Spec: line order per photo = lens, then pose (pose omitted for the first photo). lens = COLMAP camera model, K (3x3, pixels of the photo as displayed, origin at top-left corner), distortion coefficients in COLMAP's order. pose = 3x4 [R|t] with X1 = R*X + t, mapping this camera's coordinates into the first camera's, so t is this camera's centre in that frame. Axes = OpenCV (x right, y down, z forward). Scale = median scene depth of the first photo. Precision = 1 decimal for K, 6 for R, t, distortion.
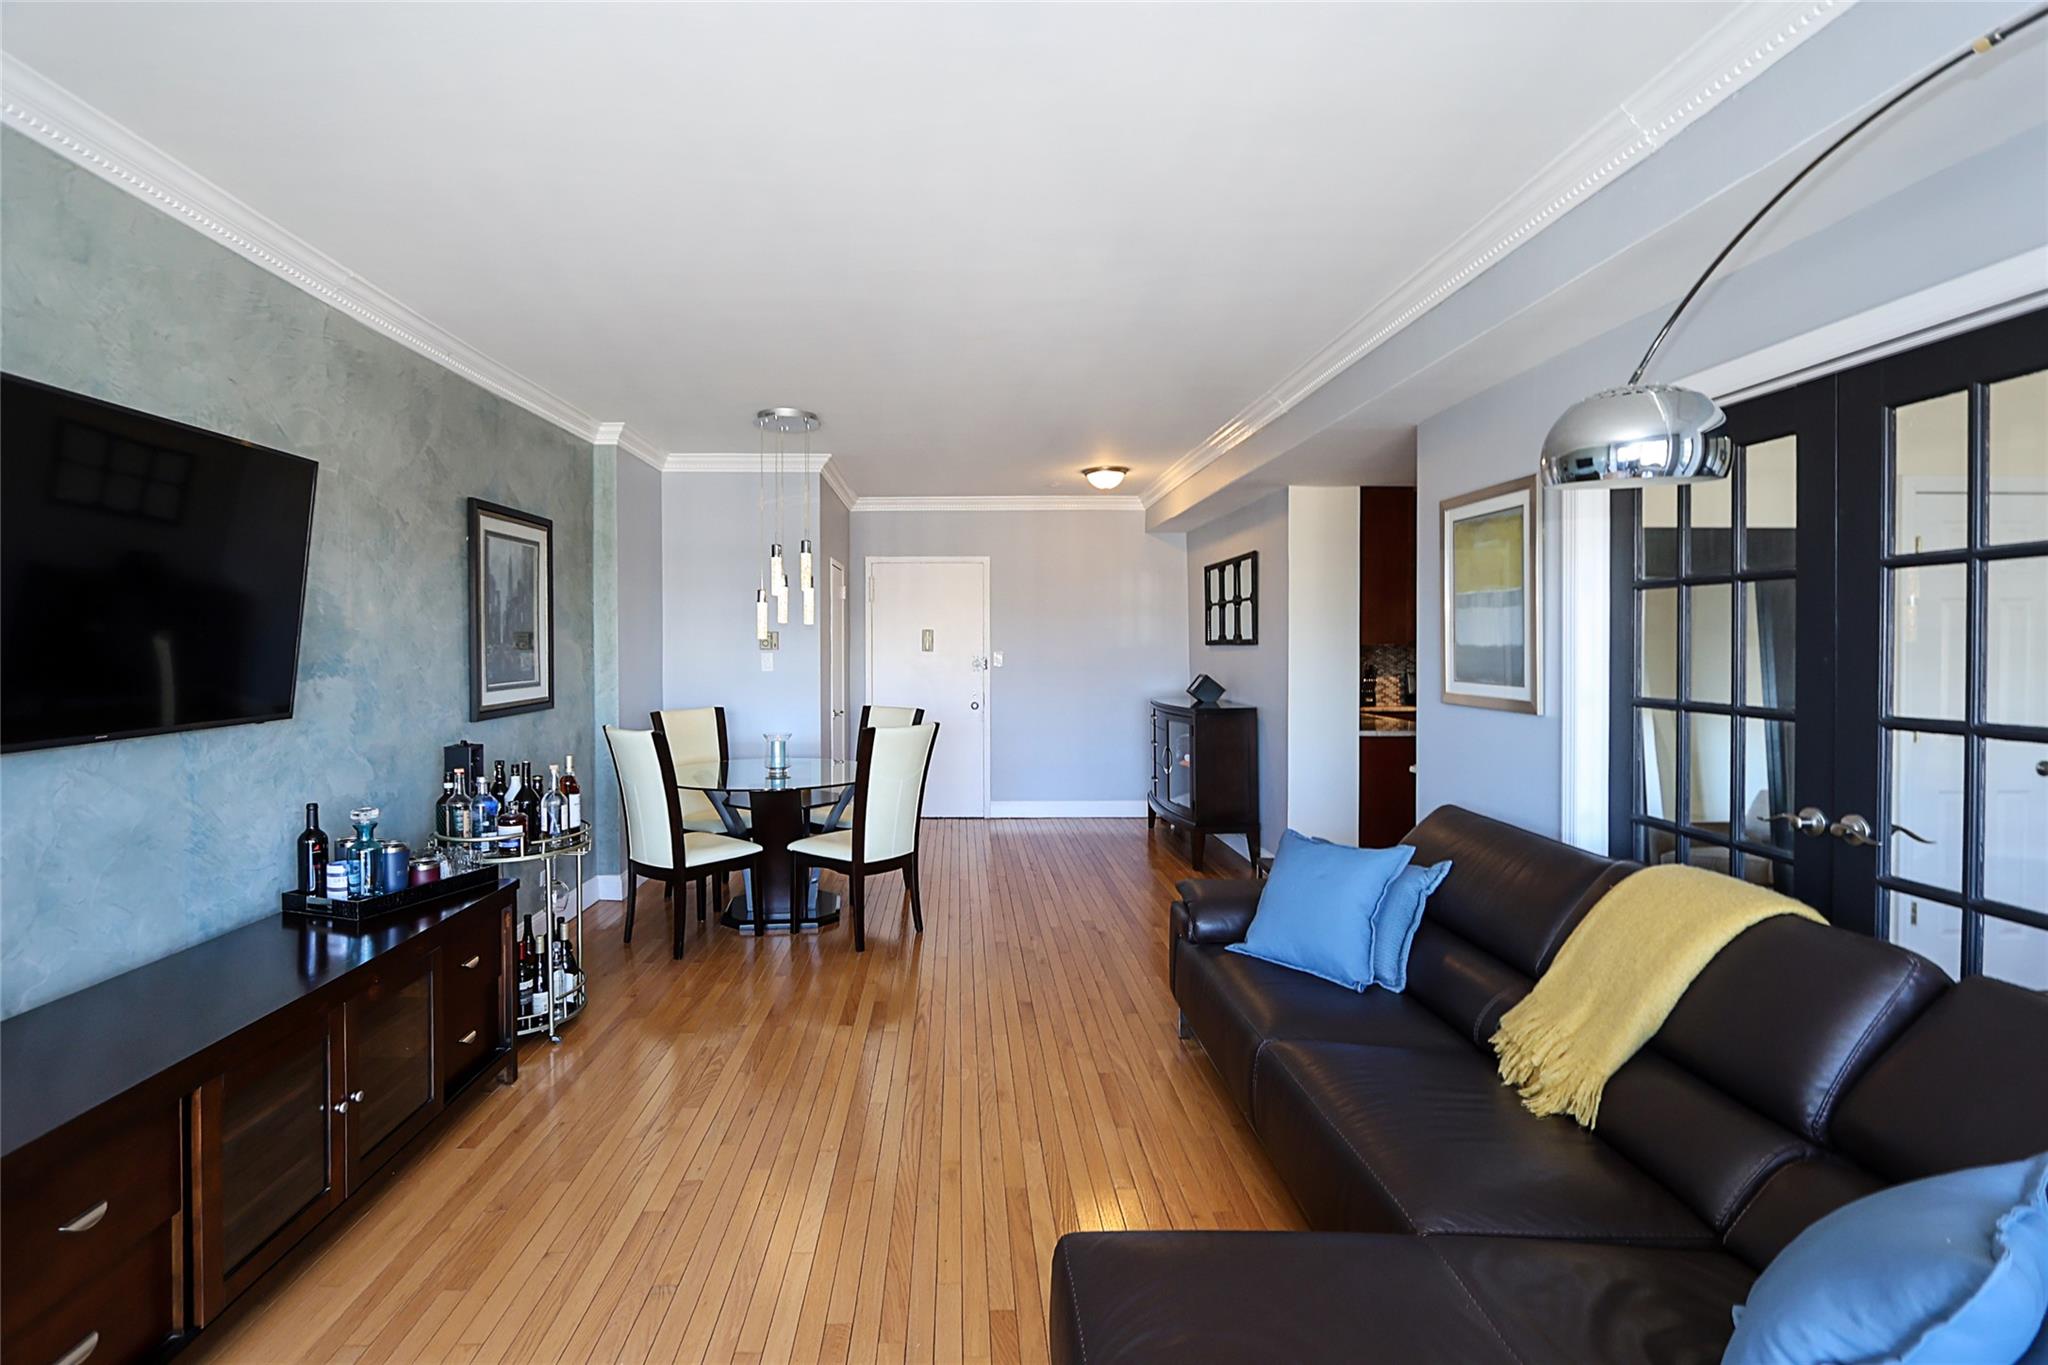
lens RADIAL K [[954.6, 0, 955.2], [0, 954.6, 647.1], [0, 0, 1]] dist [-0.018728, 0.002199]
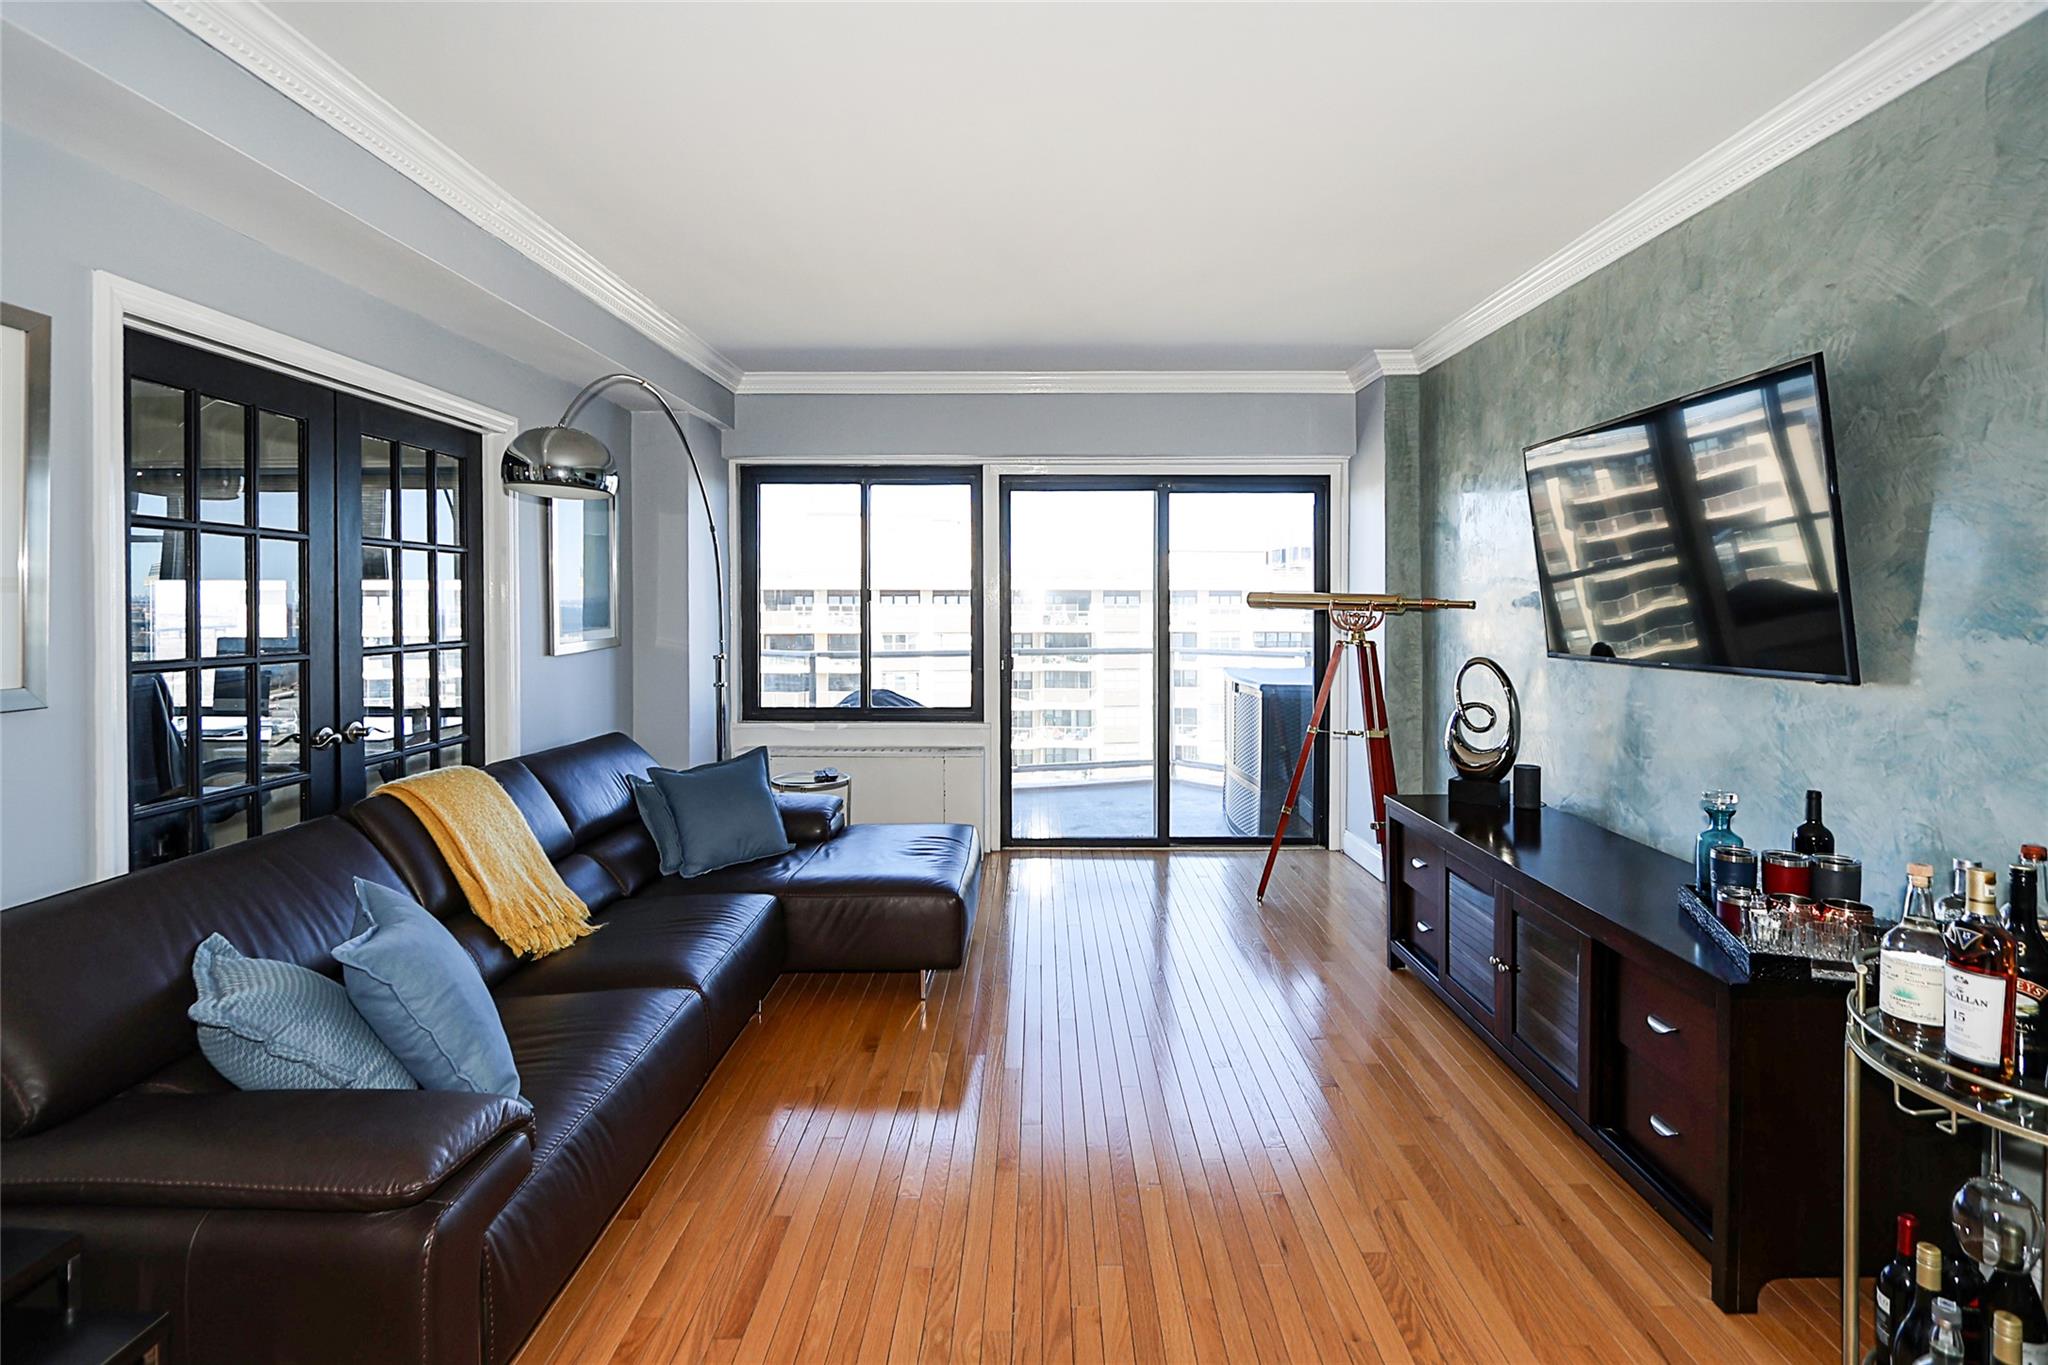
lens RADIAL K [[954.6, 0, 1019.2], [0, 954.6, 615.7], [0, 0, 1]] dist [-0.018728, 0.002199]
pose [[-0.999921, 0.001585, 0.012474, -0.021528], [0.001756, 0.999905, 0.013652, 0.005594], [-0.012451, 0.013673, -0.999829, 1.345067]]
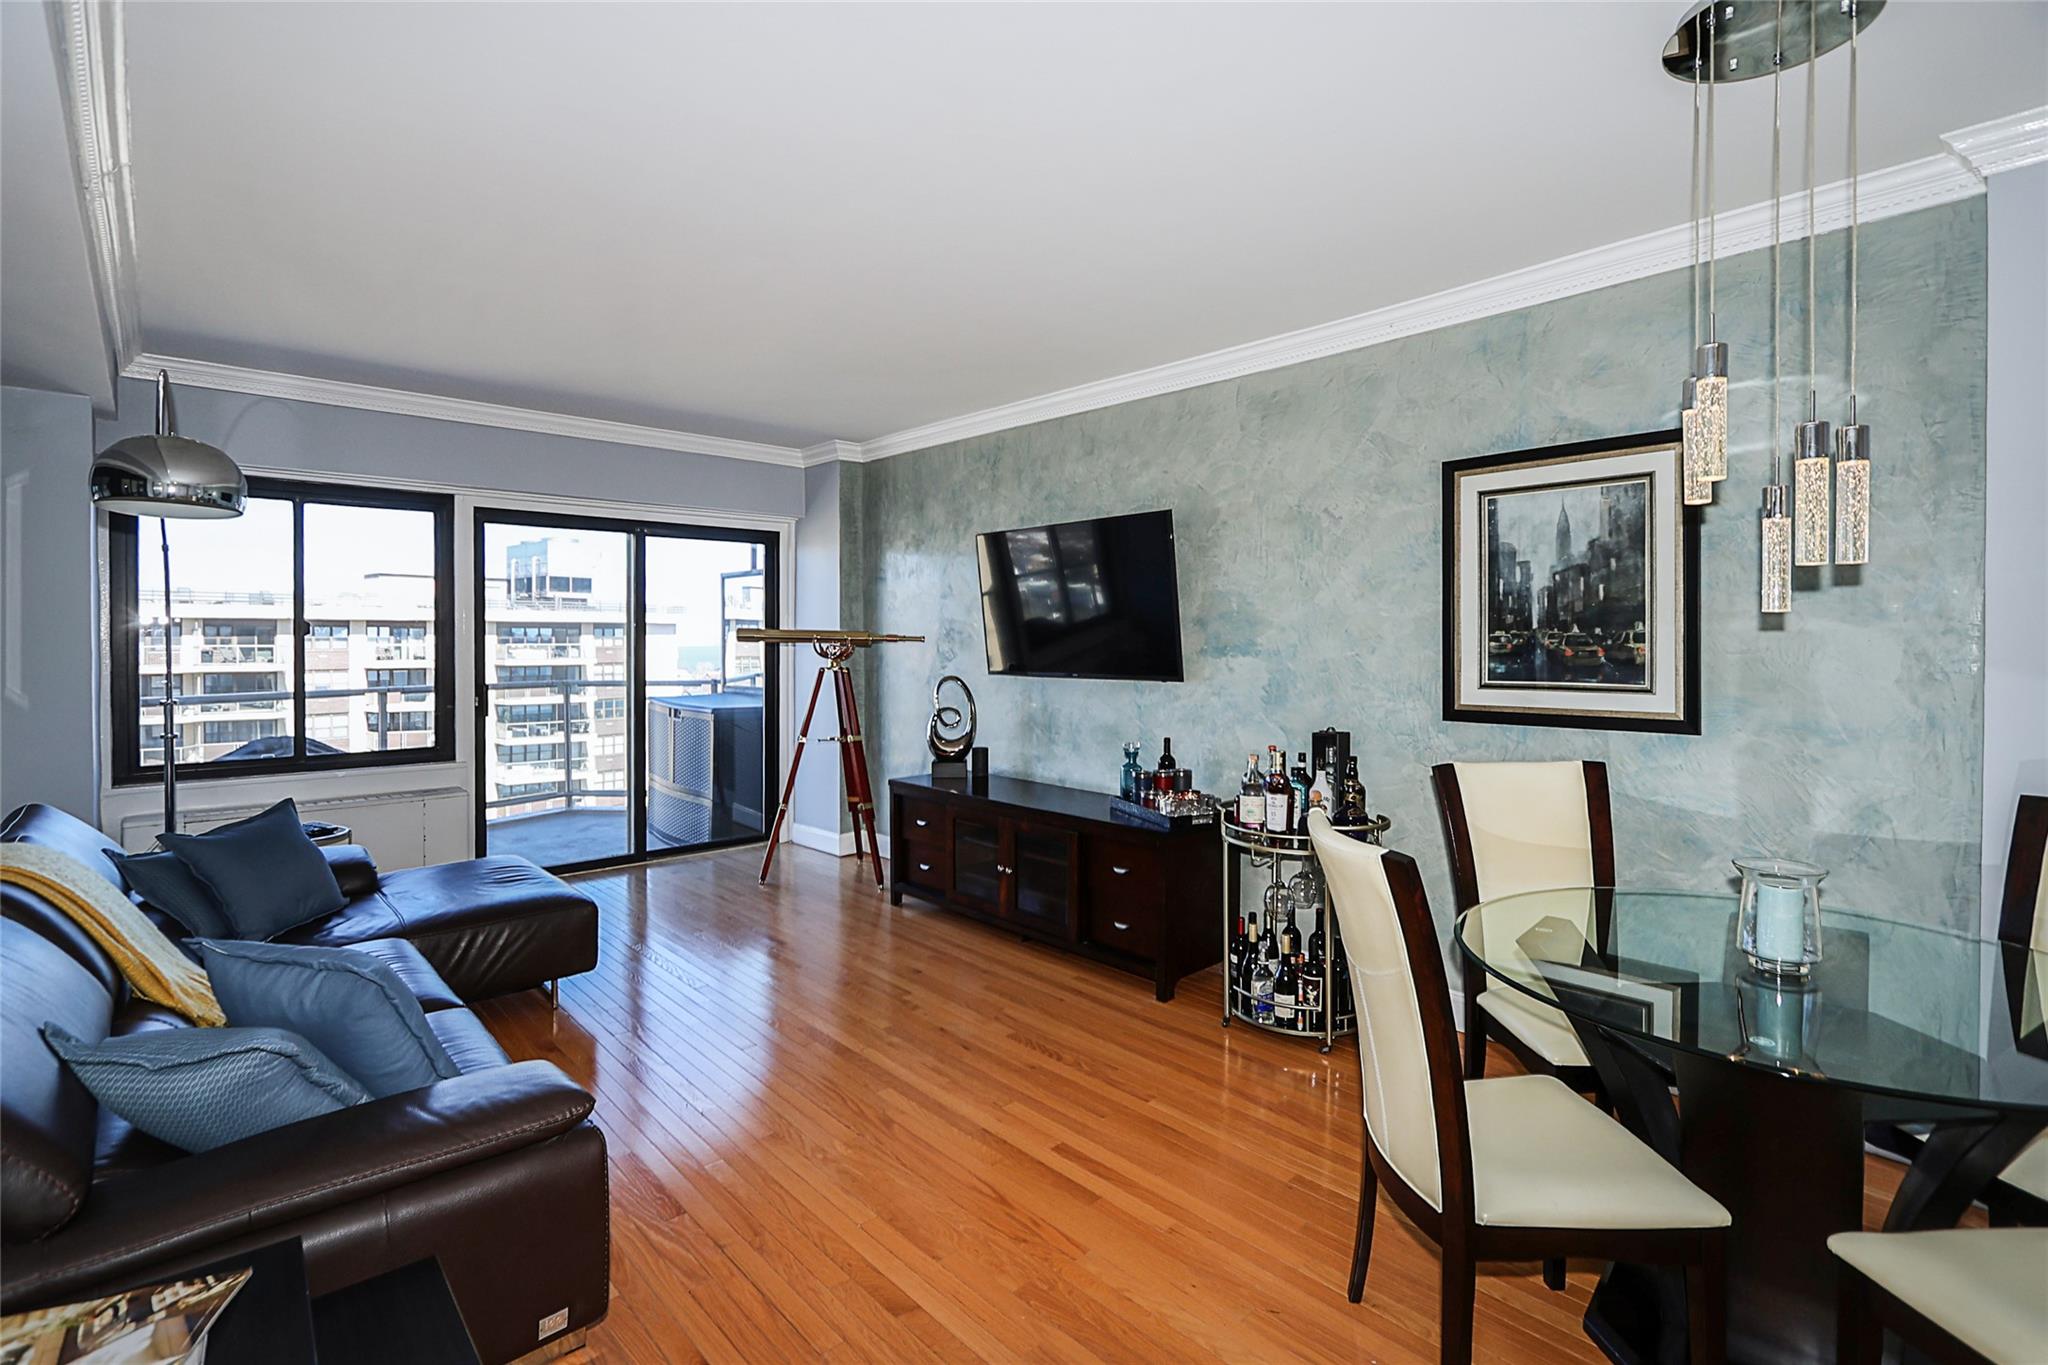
lens RADIAL K [[954.6, 0, 999.3], [0, 954.6, 652.5], [0, 0, 1]] dist [-0.018728, 0.002199]
pose [[-0.746034, 0.011581, -0.665807, 0.398491], [-0.001161, 0.999825, 0.018692, 0.001260], [0.665907, 0.014718, -0.745890, 1.467595]]
